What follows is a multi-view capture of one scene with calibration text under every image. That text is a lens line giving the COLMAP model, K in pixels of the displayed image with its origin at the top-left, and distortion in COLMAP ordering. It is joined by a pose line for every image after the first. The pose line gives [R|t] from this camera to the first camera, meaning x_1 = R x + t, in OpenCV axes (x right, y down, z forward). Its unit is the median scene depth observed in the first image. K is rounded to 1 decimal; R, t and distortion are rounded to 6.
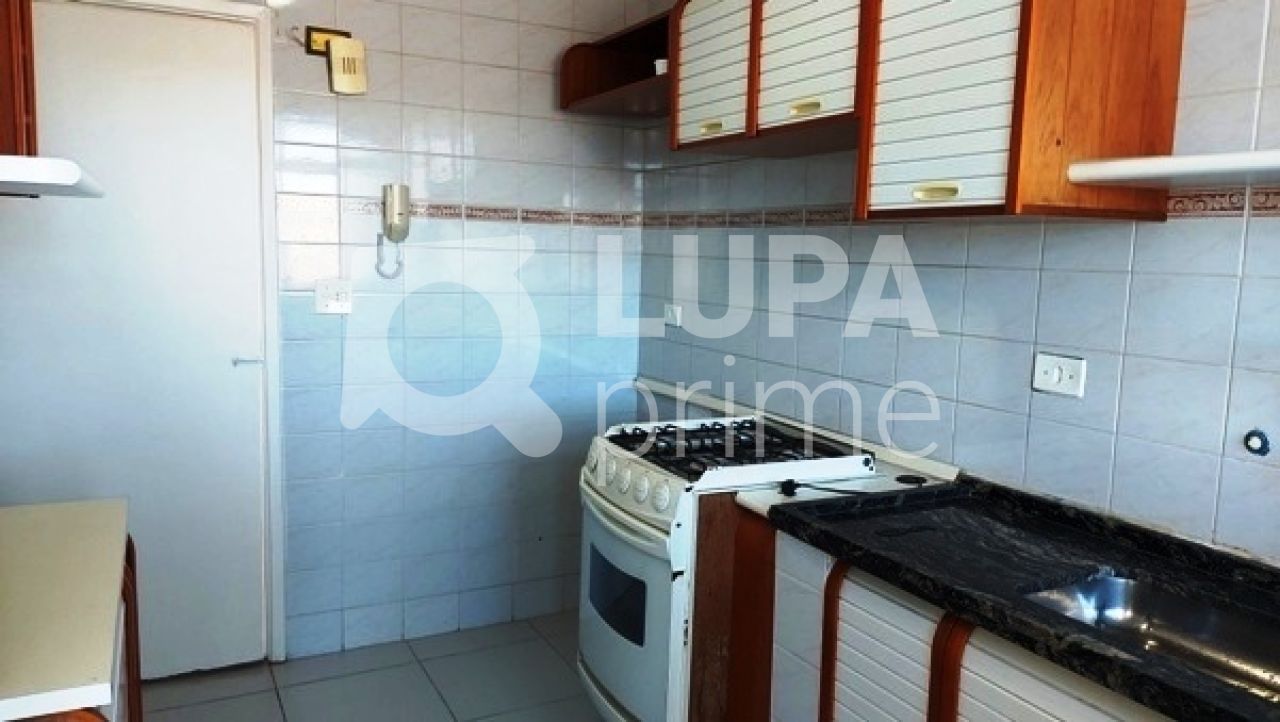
lens RADIAL K [[923.2, 0, 659.7], [0, 923.2, 367.0], [0, 0, 1]] dist [0.112338, -0.159370]
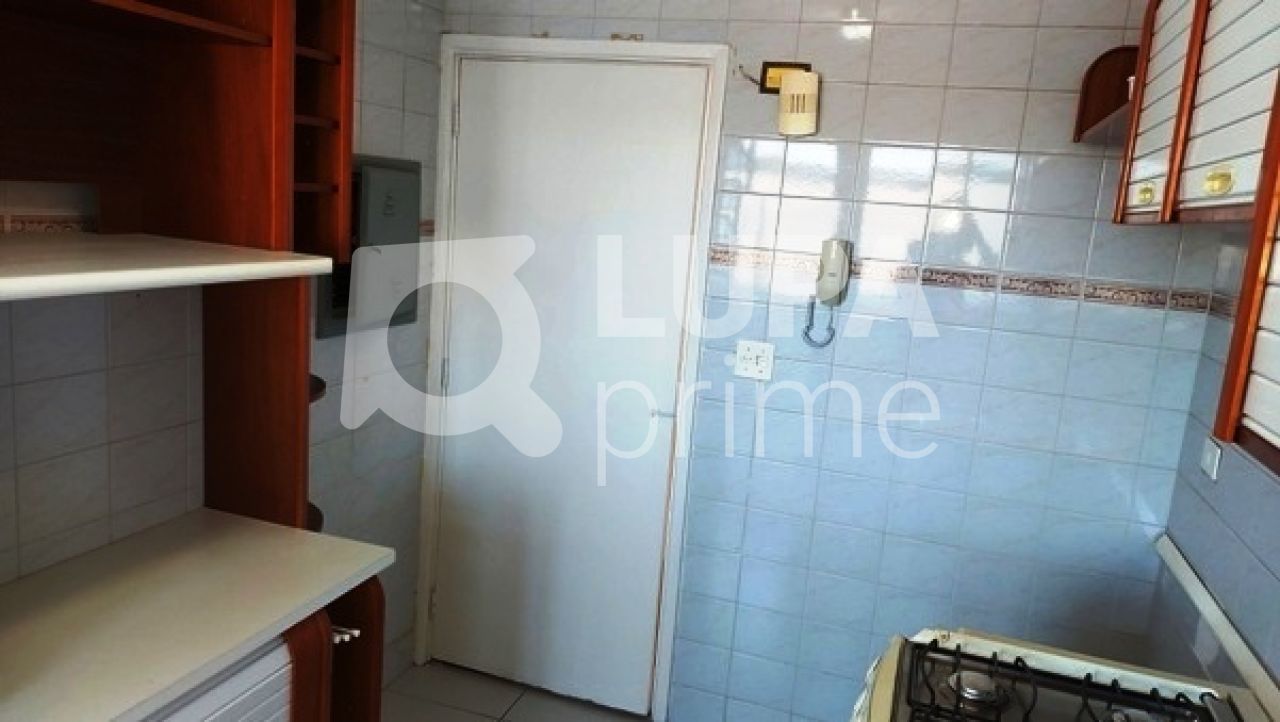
lens RADIAL K [[923.2, 0, 659.7], [0, 923.2, 367.0], [0, 0, 1]] dist [0.112338, -0.159370]
pose [[0.703142, 0.156891, -0.693525, 0.305511], [-0.157300, 0.985510, 0.063463, -0.162829], [0.693432, 0.064468, 0.717632, 0.434730]]
